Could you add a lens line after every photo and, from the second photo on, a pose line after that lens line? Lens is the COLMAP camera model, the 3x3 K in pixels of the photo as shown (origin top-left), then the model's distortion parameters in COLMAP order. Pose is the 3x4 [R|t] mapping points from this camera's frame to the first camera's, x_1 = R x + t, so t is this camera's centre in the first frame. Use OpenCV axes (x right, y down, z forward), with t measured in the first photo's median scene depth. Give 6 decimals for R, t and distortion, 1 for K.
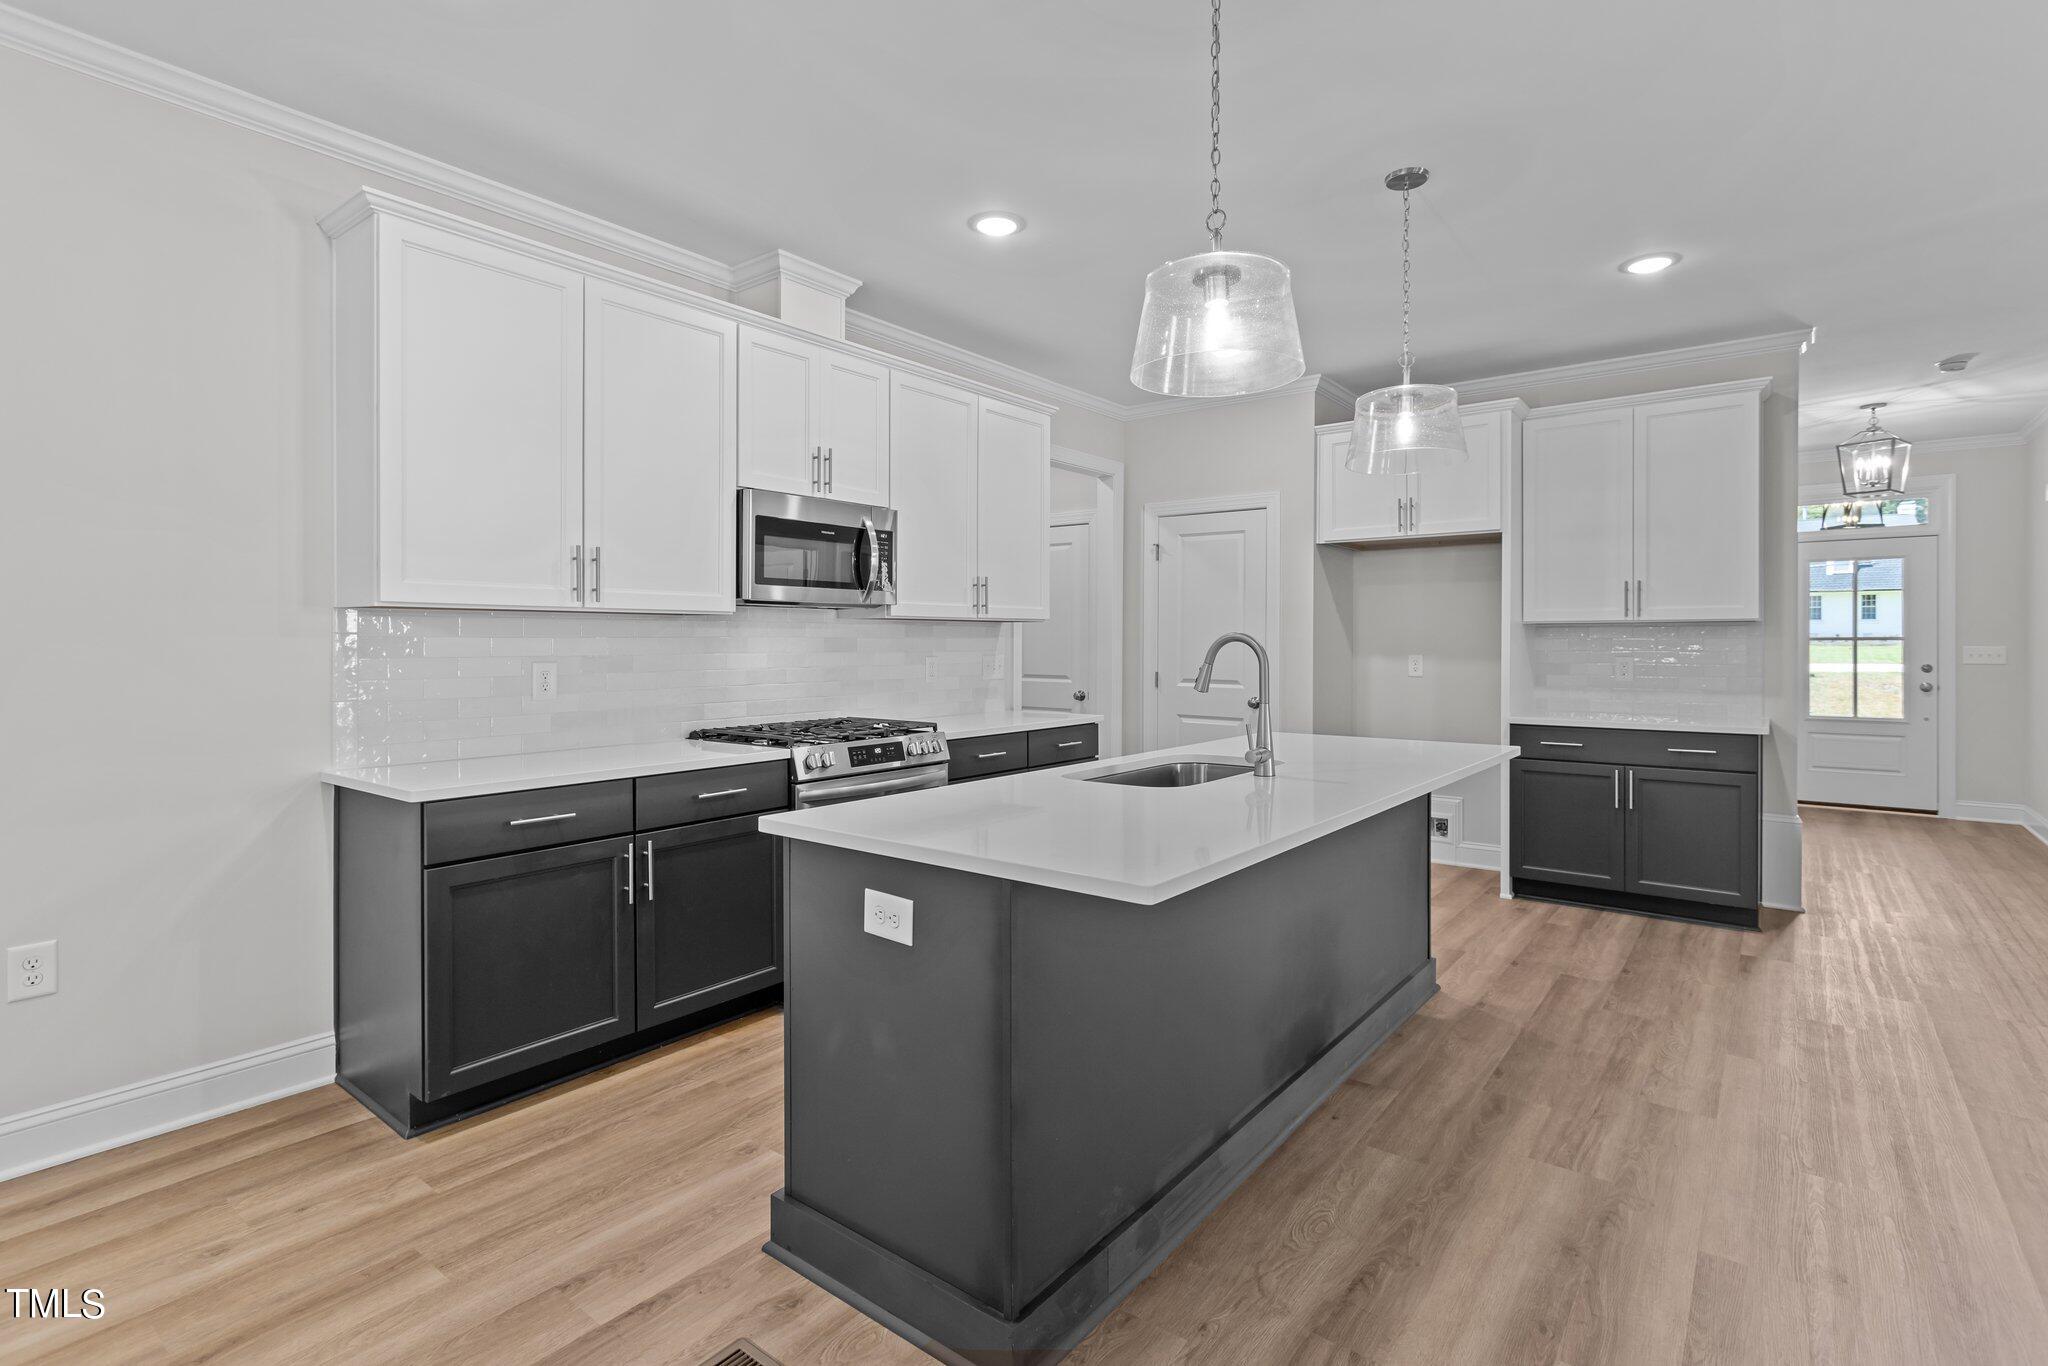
lens RADIAL K [[967.5, 0, 1029.9], [0, 967.5, 650.2], [0, 0, 1]] dist [-0.003270, 0.000005]
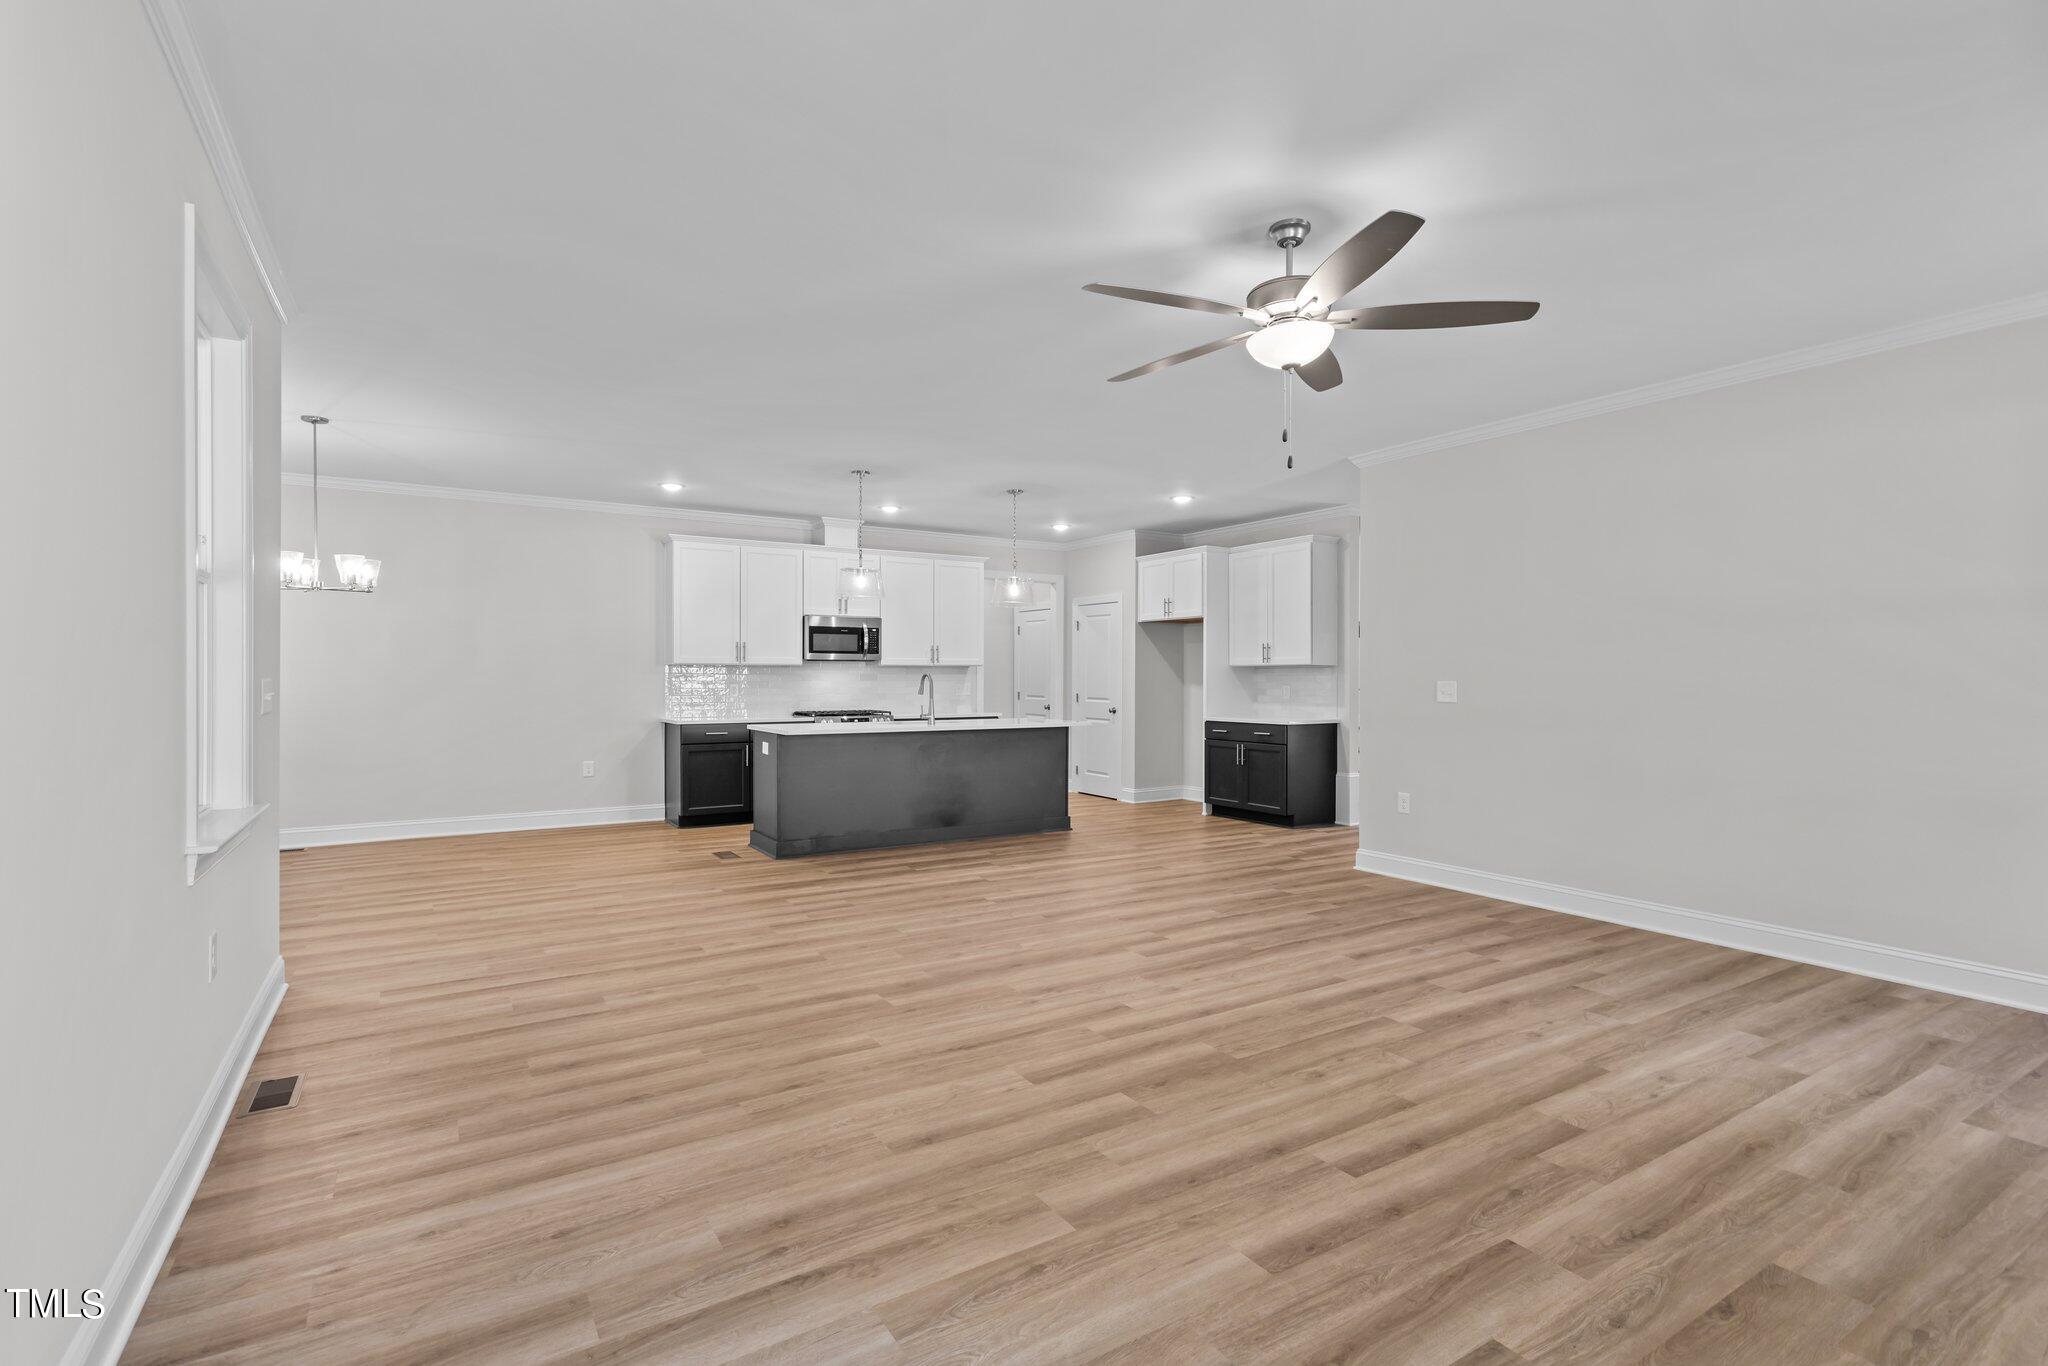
lens RADIAL K [[960.8, 0, 1034.3], [0, 960.8, 682.5], [0, 0, 1]] dist [0.004468, 0.000765]
pose [[0.941473, 0.001989, -0.337083, 1.006387], [-0.002662, 0.999995, -0.001536, 0.008034], [0.337078, 0.002344, 0.941474, -1.048743]]
